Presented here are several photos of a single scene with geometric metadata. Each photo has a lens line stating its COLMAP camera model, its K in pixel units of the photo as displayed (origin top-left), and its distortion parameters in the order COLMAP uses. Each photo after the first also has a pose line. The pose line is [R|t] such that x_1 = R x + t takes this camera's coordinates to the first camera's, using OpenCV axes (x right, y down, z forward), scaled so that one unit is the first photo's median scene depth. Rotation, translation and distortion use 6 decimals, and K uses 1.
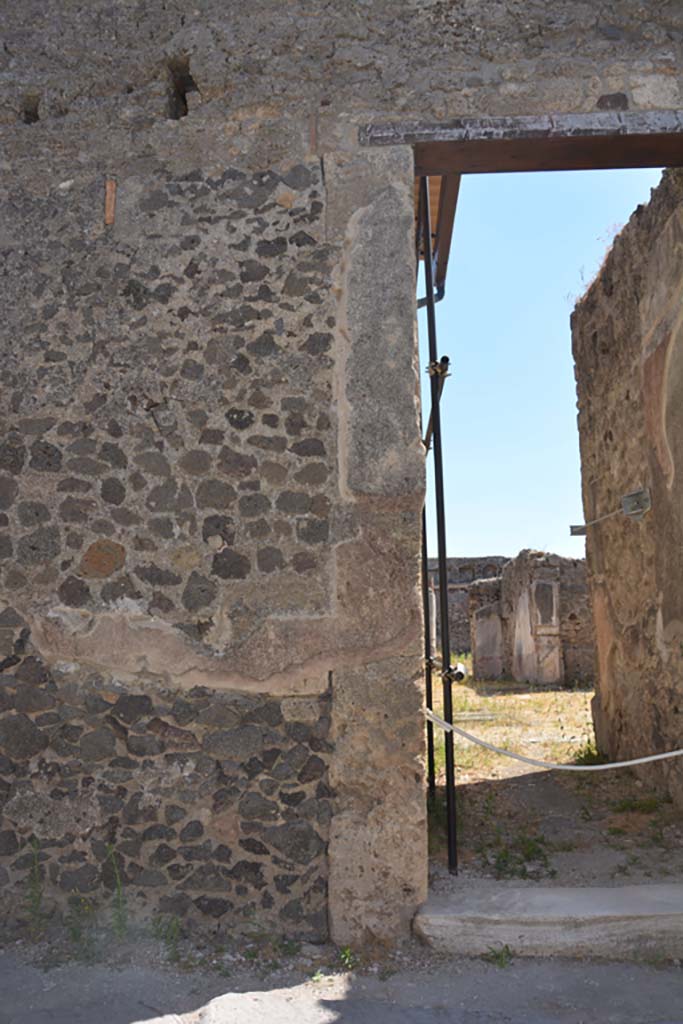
lens RADIAL K [[796.4, 0, 341.5], [0, 796.4, 512.0], [0, 0, 1]] dist [-0.161137, 0.118369]
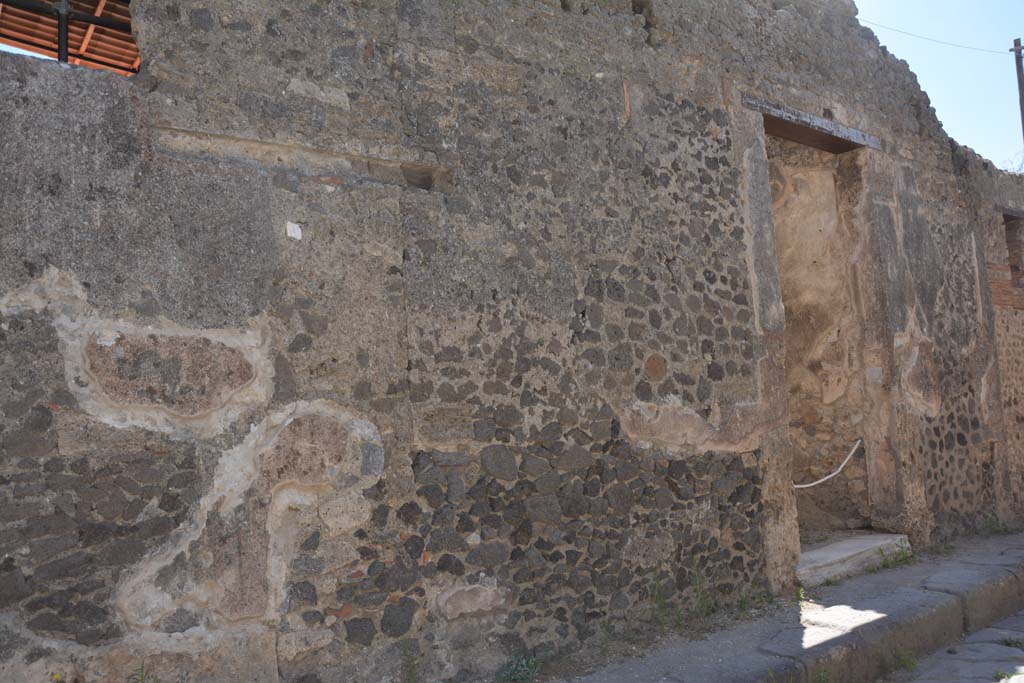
lens RADIAL K [[798.6, 0, 512.0], [0, 798.6, 341.5], [0, 0, 1]] dist [-0.156614, 0.114326]
pose [[0.757981, 0.032369, 0.651473, -1.378953], [-0.056781, 0.998251, 0.016466, 0.004159], [-0.649801, -0.049472, 0.758493, 0.081544]]
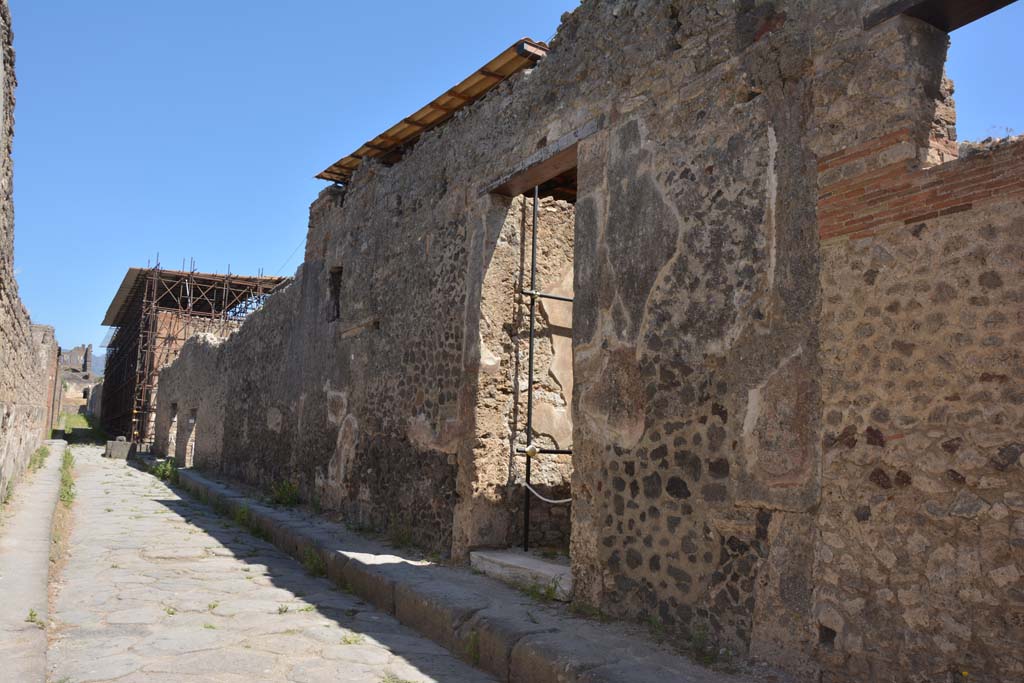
lens RADIAL K [[798.6, 0, 512.0], [0, 798.6, 341.5], [0, 0, 1]] dist [-0.156614, 0.114326]
pose [[0.557809, -0.080460, -0.826060, 1.877191], [0.085126, 0.995587, -0.039490, 0.007009], [0.825592, -0.048291, 0.562197, -0.160160]]
